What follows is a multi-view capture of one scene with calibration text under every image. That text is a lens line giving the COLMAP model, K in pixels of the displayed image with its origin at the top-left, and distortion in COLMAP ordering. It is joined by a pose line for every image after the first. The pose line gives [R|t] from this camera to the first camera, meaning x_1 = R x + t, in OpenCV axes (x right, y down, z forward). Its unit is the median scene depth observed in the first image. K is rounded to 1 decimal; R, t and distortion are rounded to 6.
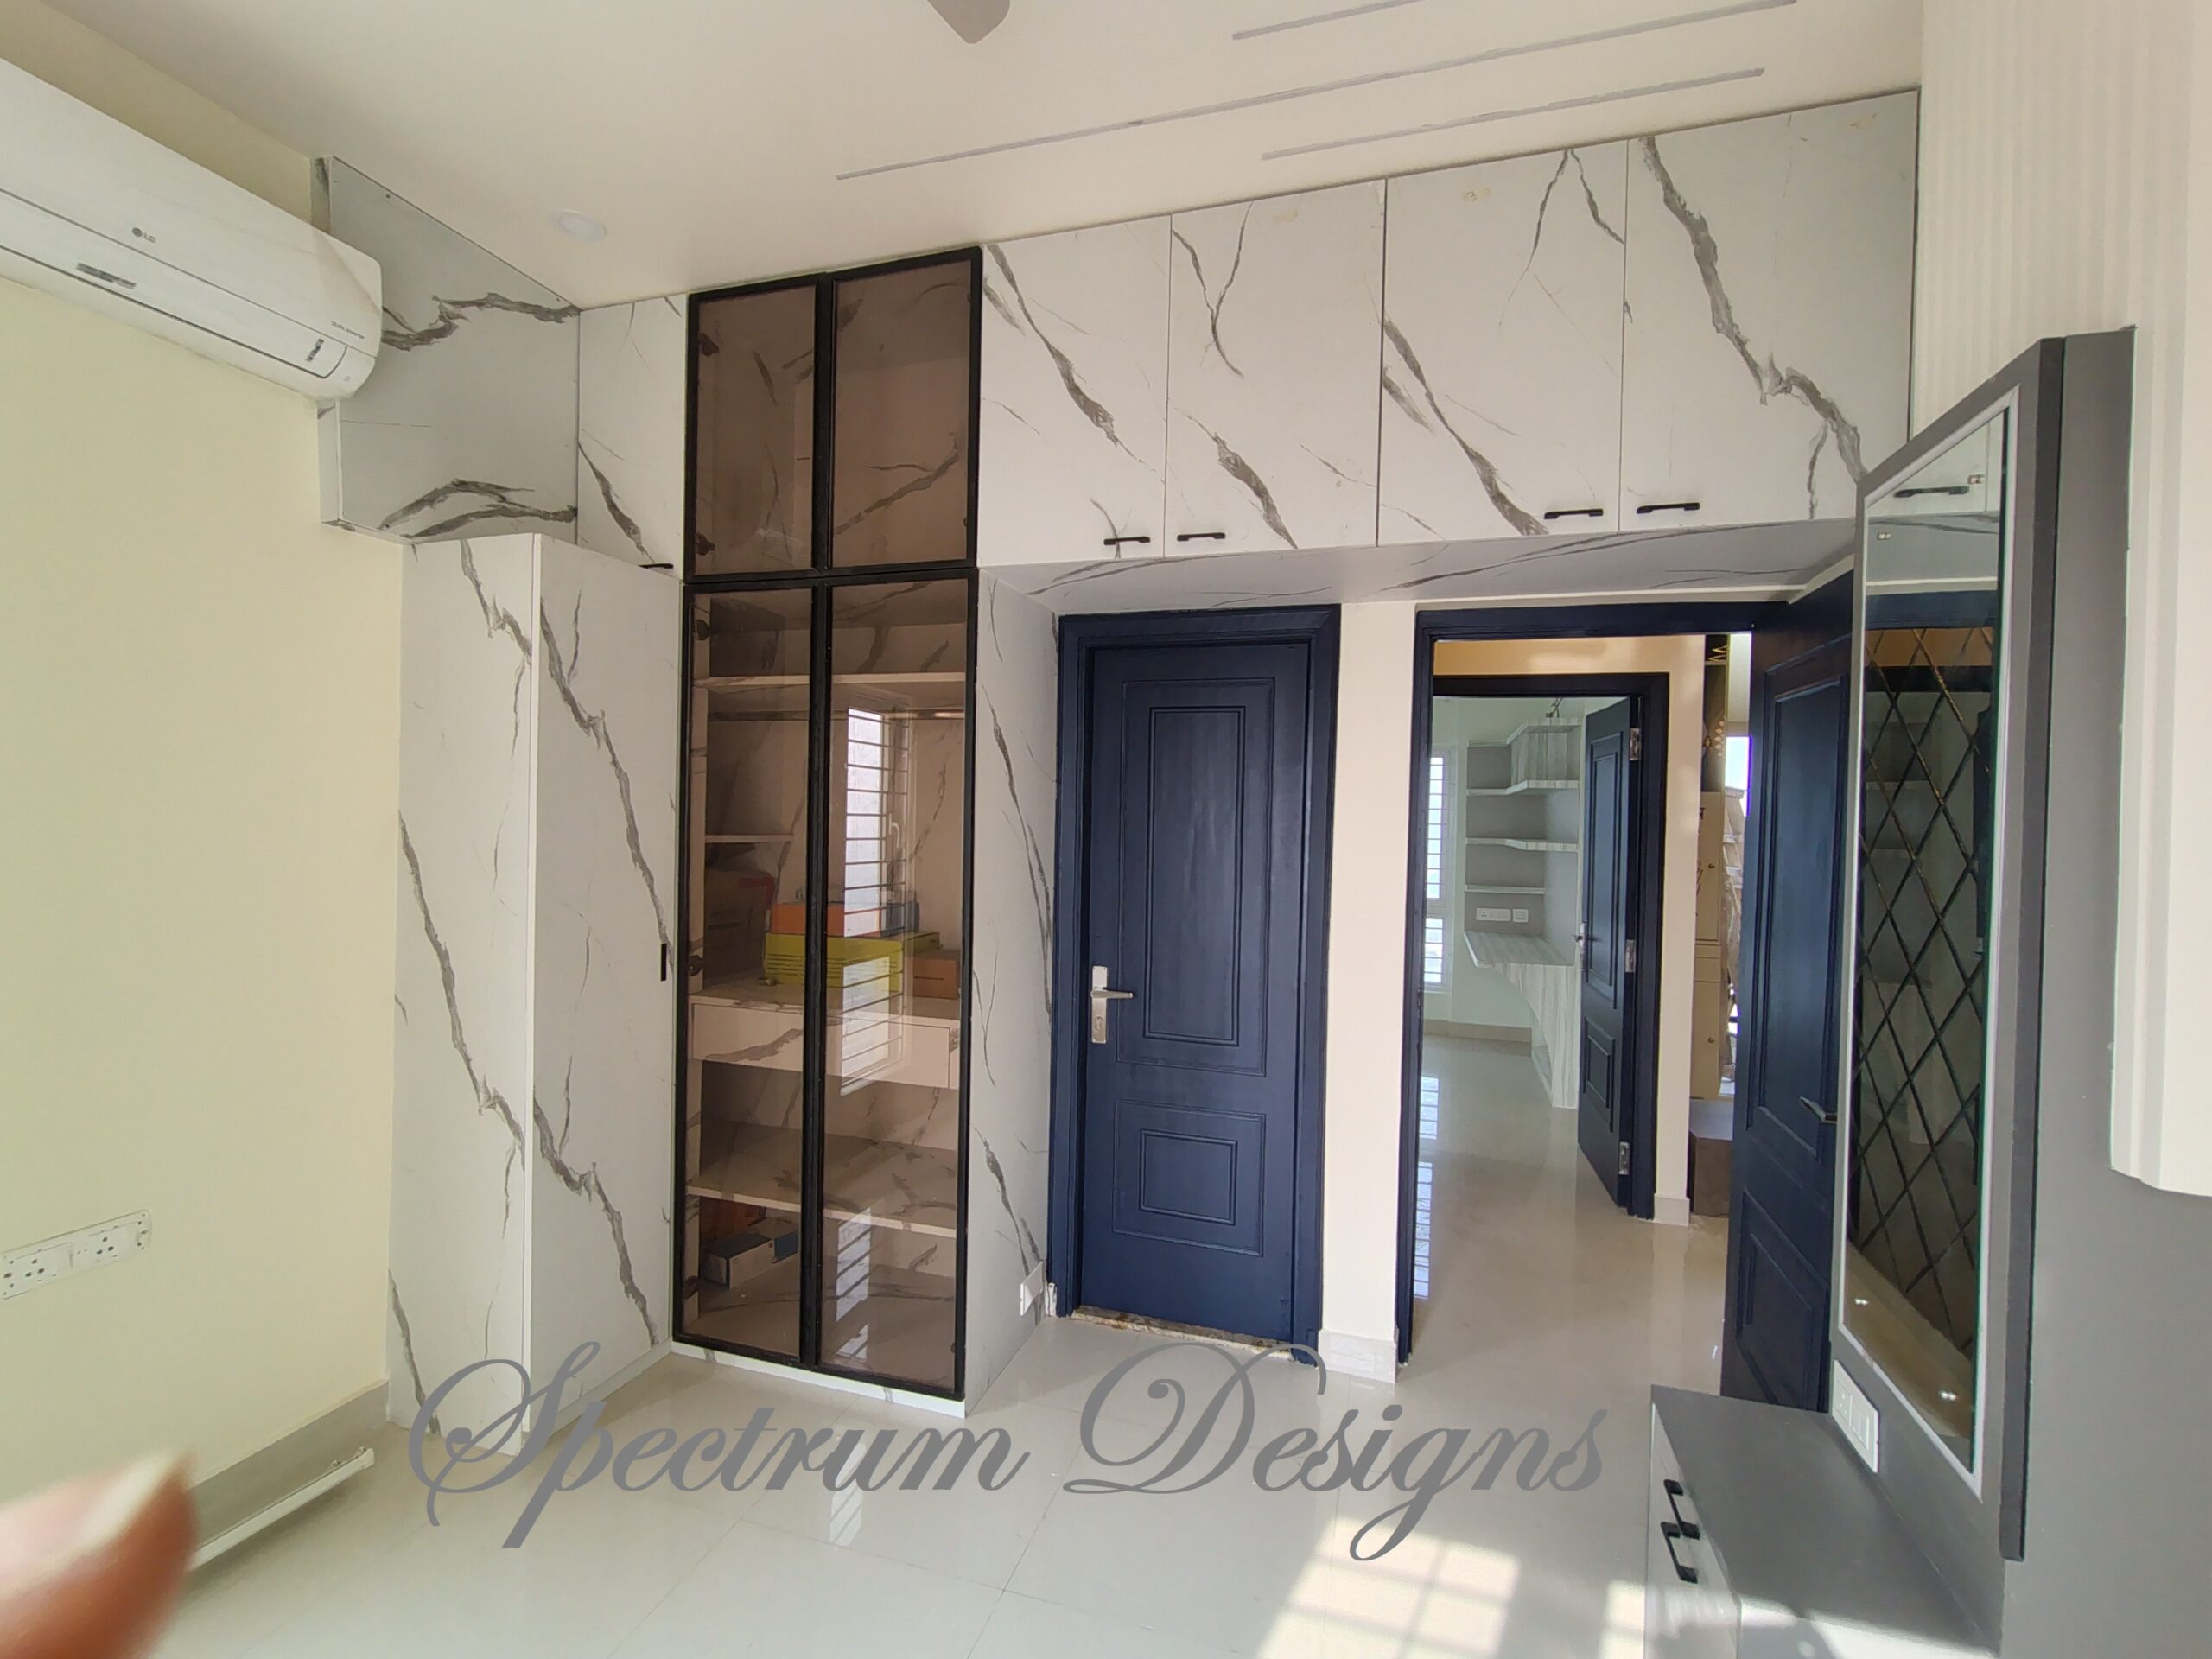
lens RADIAL K [[997.6, 0, 1113.8], [0, 997.6, 816.1], [0, 0, 1]] dist [-0.006612, 0.002978]
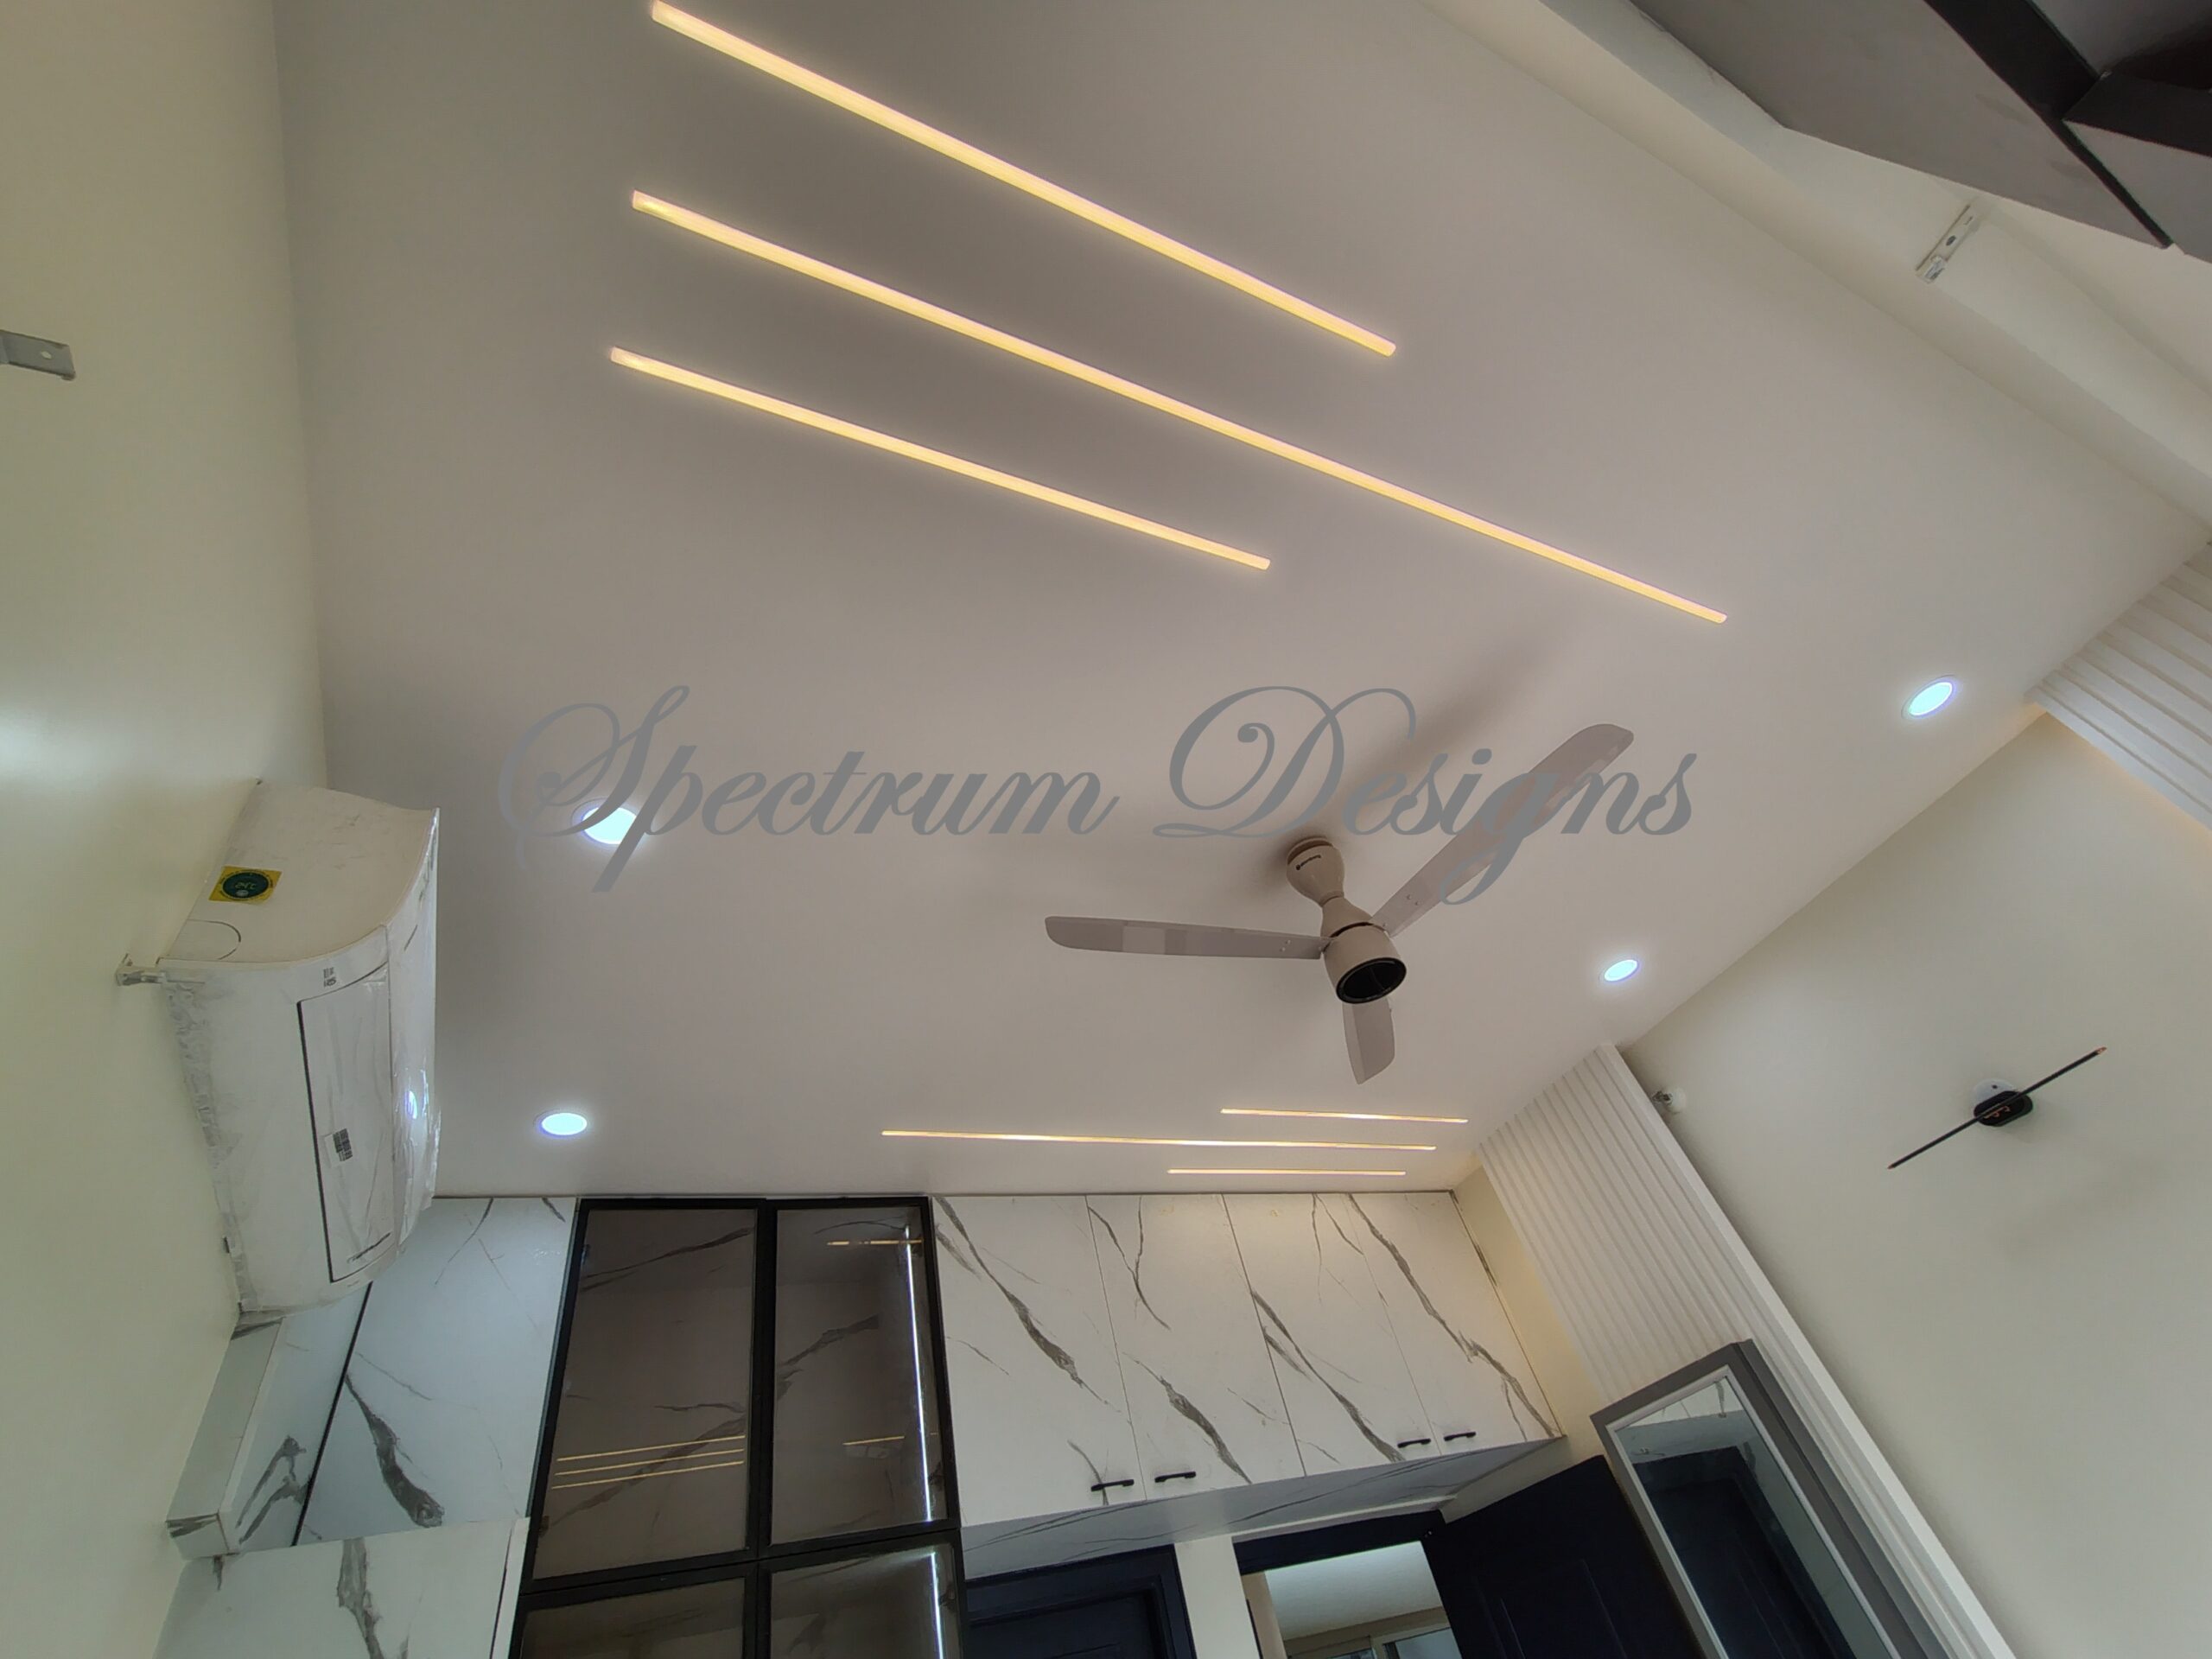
lens RADIAL K [[997.6, 0, 1112.7], [0, 997.6, 833.5], [0, 0, 1]] dist [-0.006612, 0.002978]
pose [[0.729724, 0.335503, 0.595769, -0.835845], [0.226259, 0.703757, -0.673448, -0.053137], [-0.645221, 0.626230, 0.437638, 0.111656]]
